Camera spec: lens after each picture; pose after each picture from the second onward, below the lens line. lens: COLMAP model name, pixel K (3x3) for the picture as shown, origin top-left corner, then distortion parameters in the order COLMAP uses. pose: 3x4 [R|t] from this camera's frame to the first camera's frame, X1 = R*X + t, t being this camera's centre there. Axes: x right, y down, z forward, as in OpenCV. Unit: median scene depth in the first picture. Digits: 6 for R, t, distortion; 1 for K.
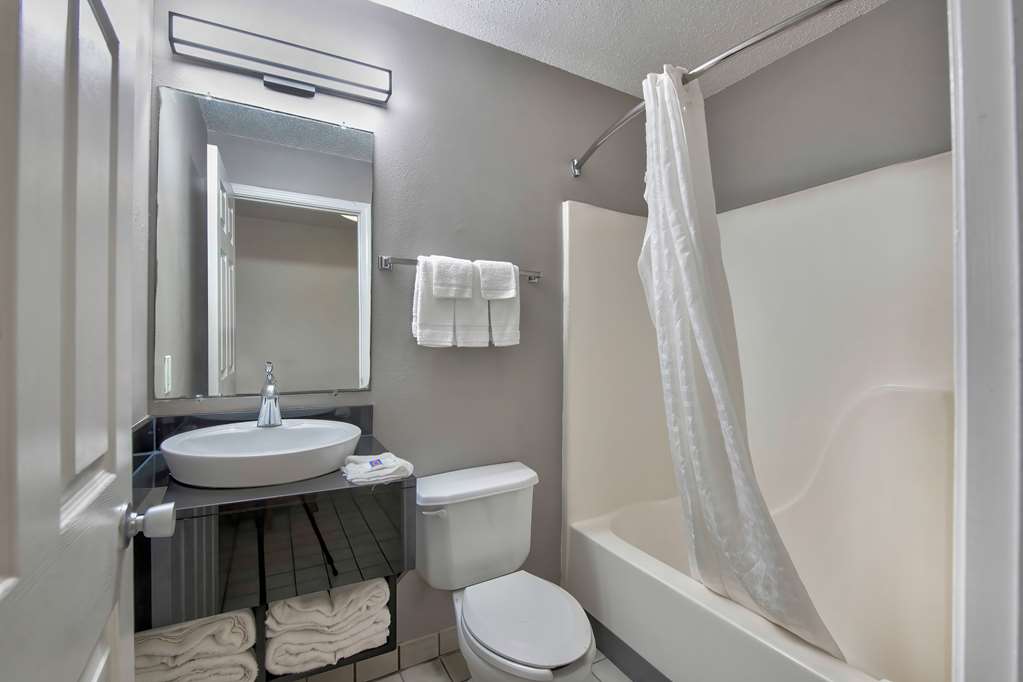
lens RADIAL K [[438.7, 0, 514.2], [0, 438.7, 343.9], [0, 0, 1]] dist [-0.020084, -0.000059]
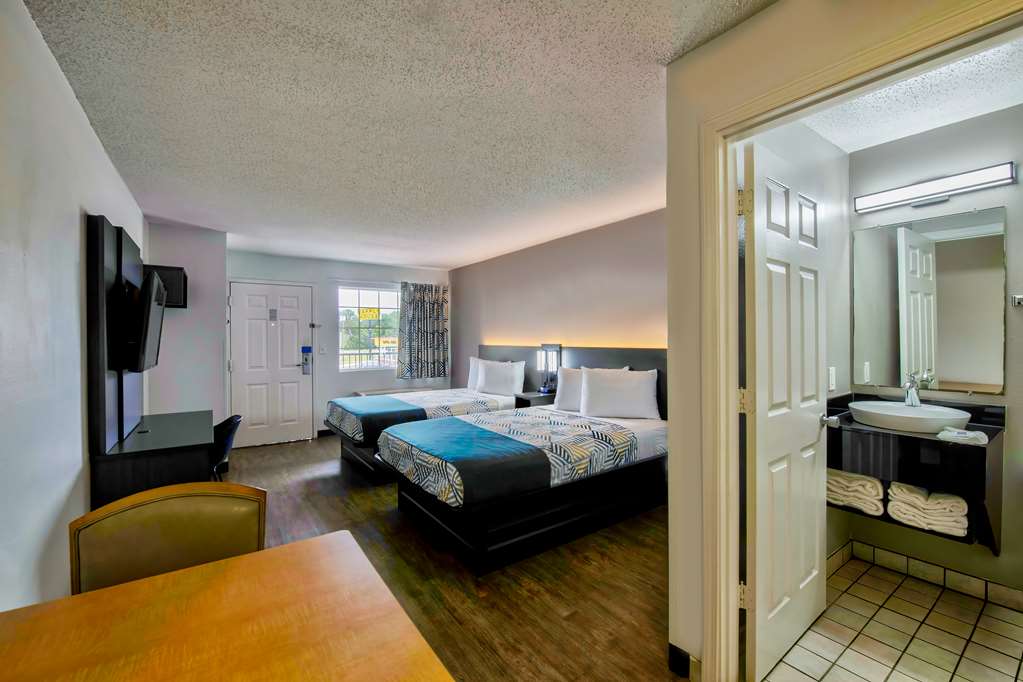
lens RADIAL K [[434.6, 0, 511.5], [0, 434.6, 341.0], [0, 0, 1]] dist [-0.002393, -0.000512]
pose [[0.102258, 0.003206, -0.994753, 1.277007], [0.012705, 0.999909, 0.004529, -0.130419], [0.994677, -0.013102, 0.102208, -1.001240]]
